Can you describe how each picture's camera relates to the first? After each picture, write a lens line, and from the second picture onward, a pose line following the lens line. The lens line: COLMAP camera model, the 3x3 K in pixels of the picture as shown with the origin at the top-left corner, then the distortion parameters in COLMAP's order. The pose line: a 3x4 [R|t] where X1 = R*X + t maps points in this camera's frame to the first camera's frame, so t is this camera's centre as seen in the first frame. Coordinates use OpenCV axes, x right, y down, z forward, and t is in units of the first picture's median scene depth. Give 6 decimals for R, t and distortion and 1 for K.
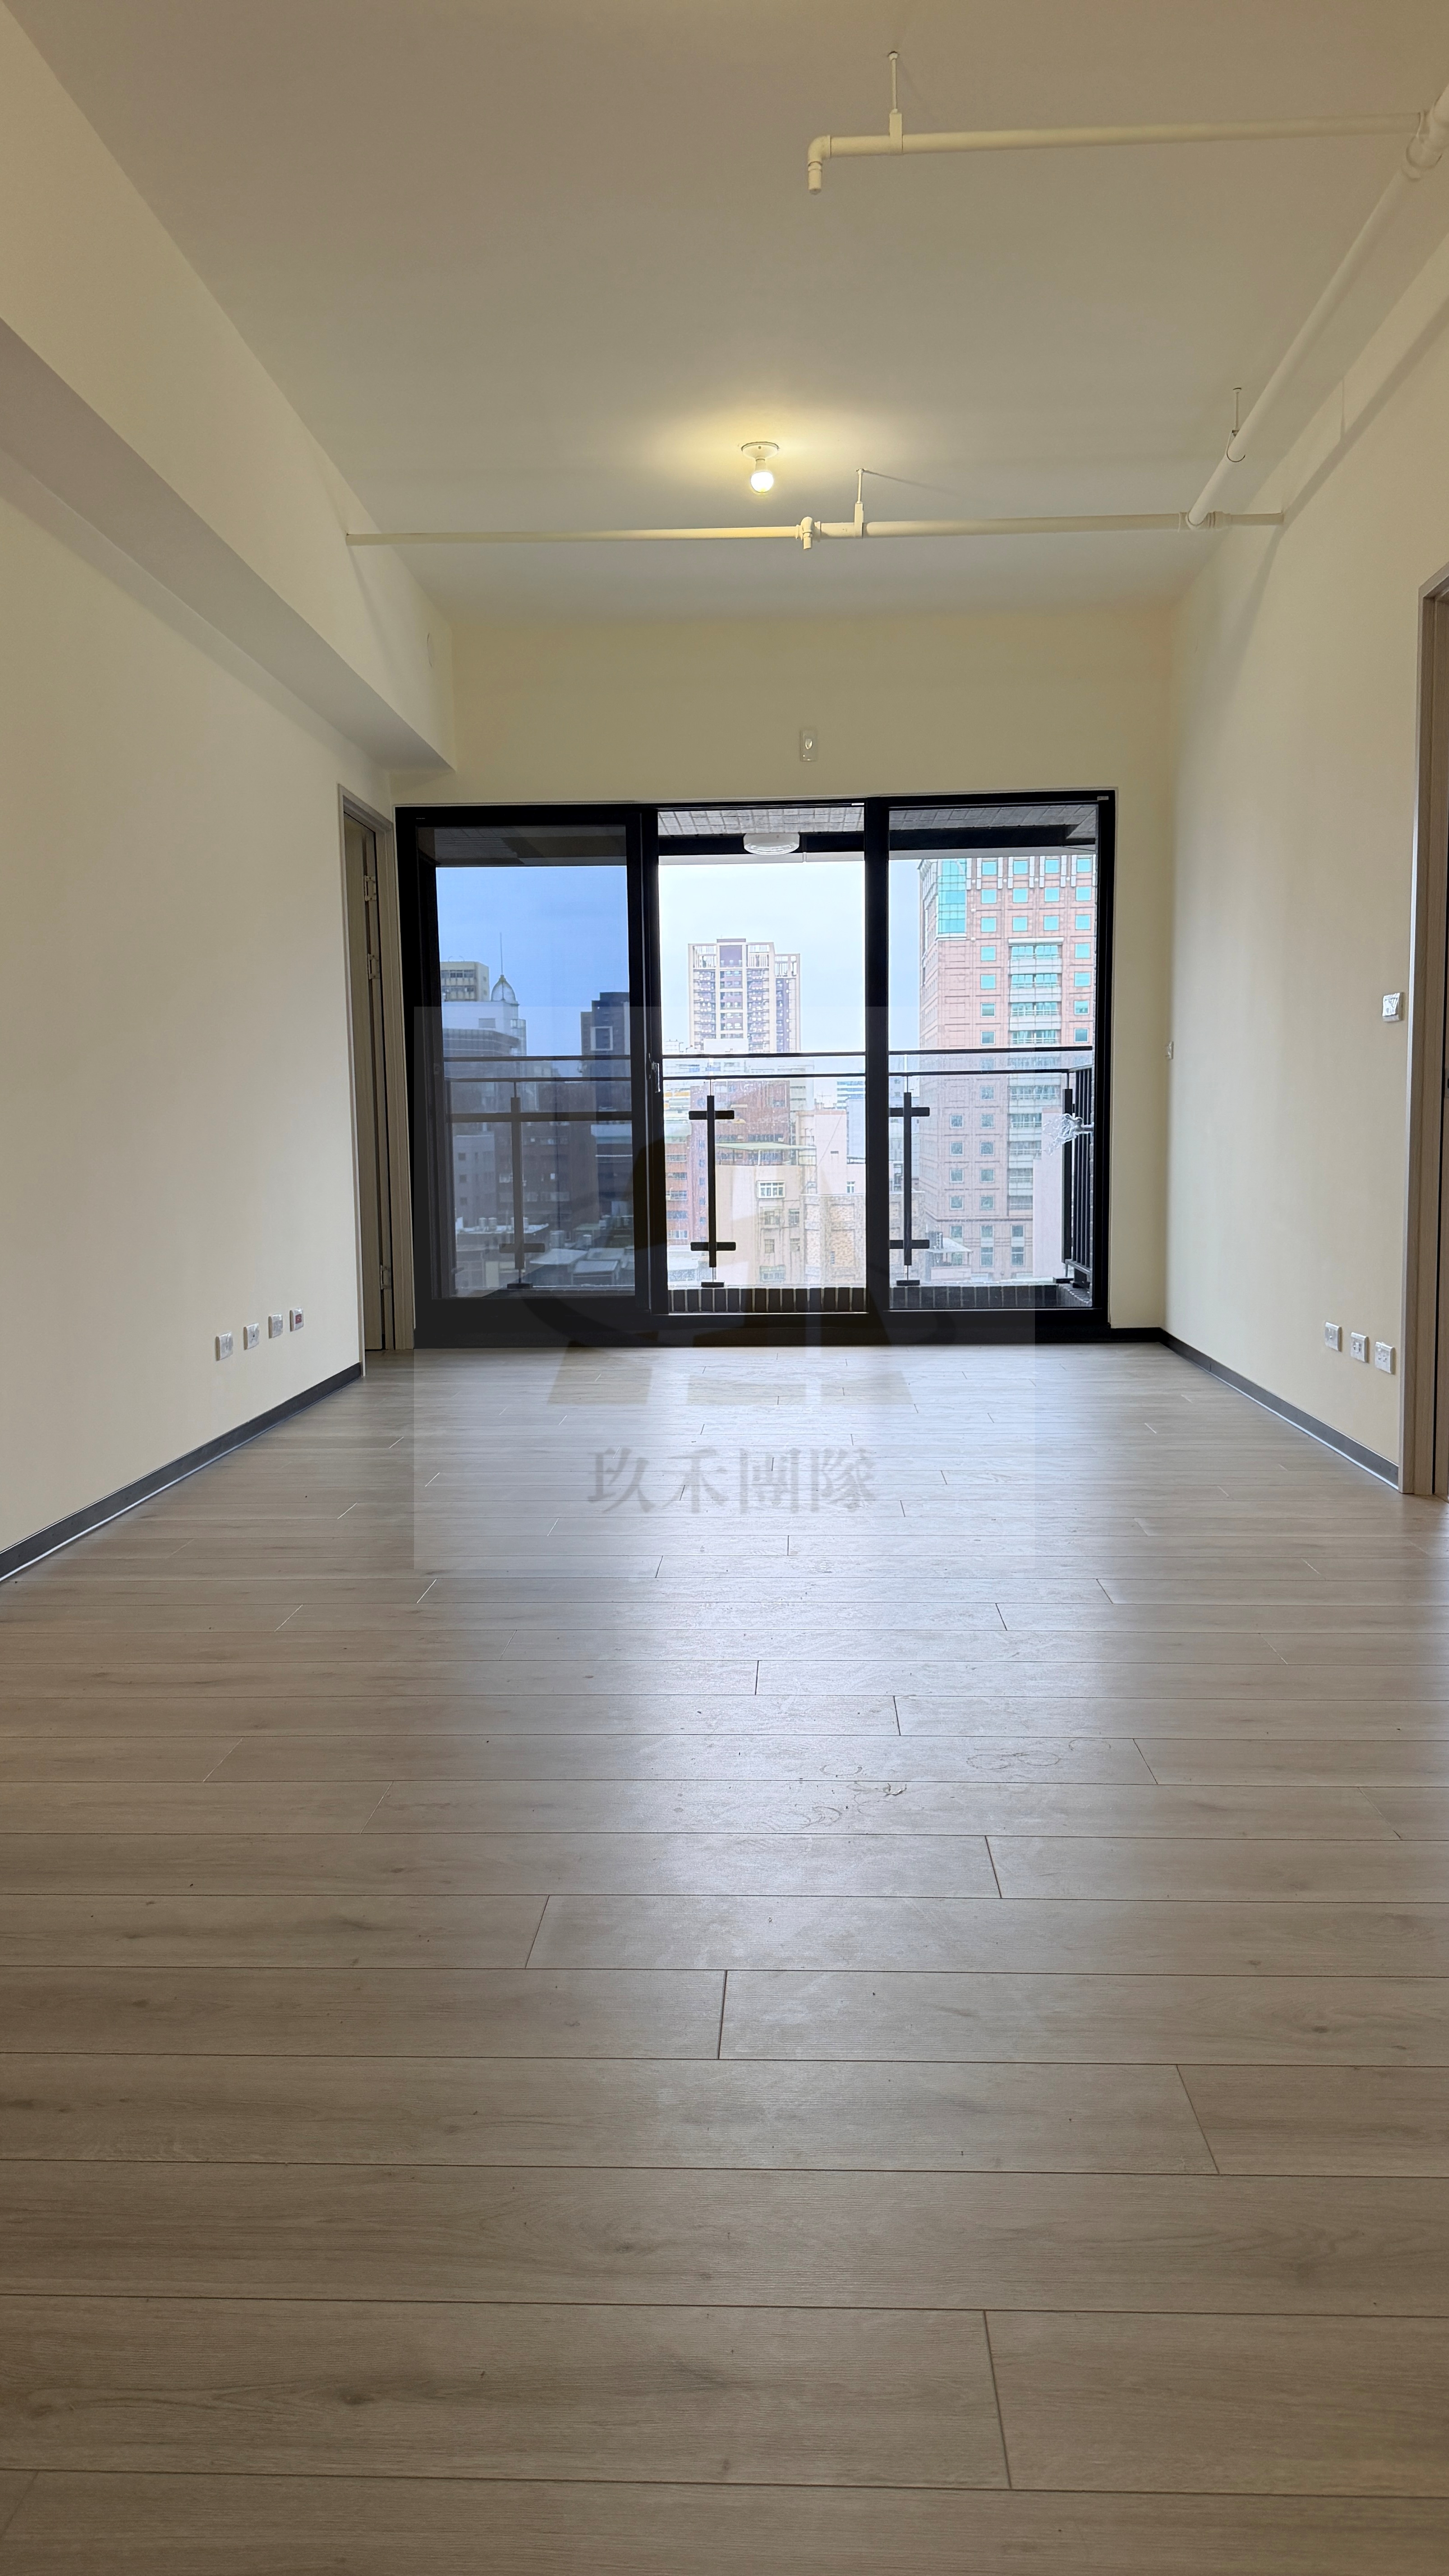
lens RADIAL K [[1827.2, 0, 724.5], [0, 1827.2, 1288.0], [0, 0, 1]] dist [0.000863, -0.001535]
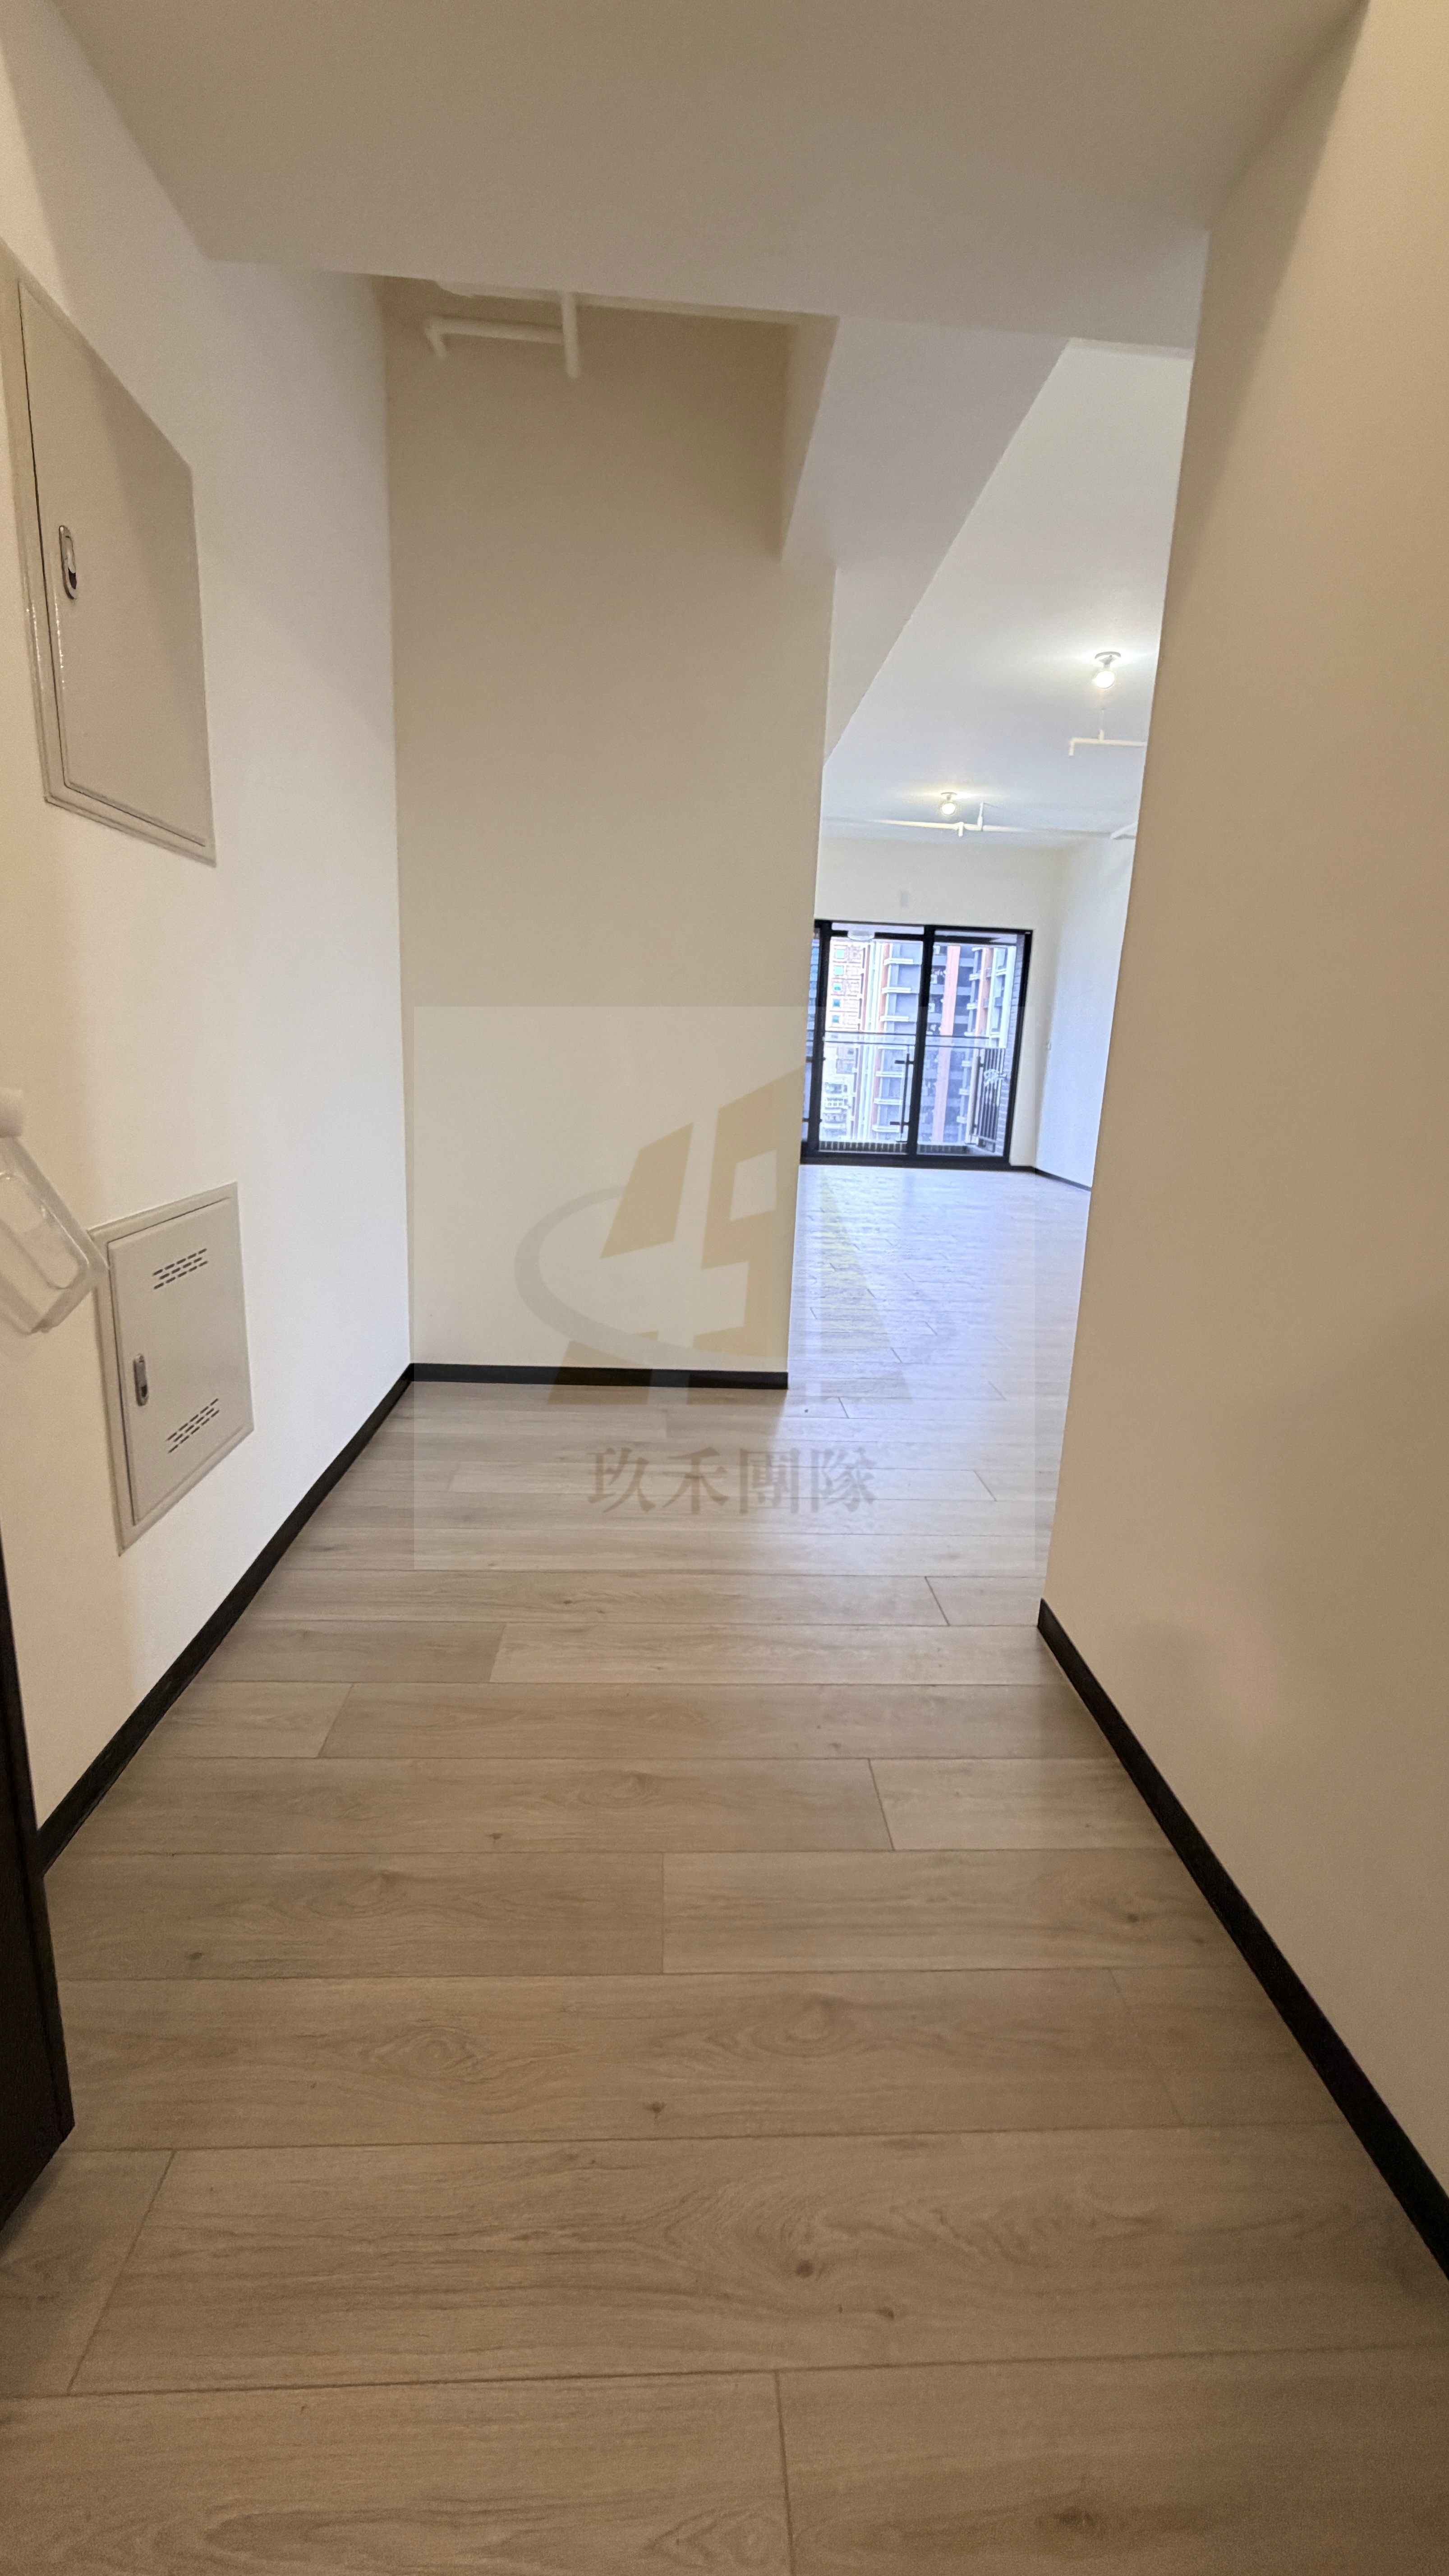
lens RADIAL K [[1035.7, 0, 724.5], [0, 1035.7, 1288.0], [0, 0, 1]] dist [-0.000822, -0.000026]
pose [[0.992872, 0.031285, 0.115007, -0.310568], [-0.047851, 0.988386, 0.144236, 0.003004], [-0.109159, -0.148711, 0.982837, -0.308888]]
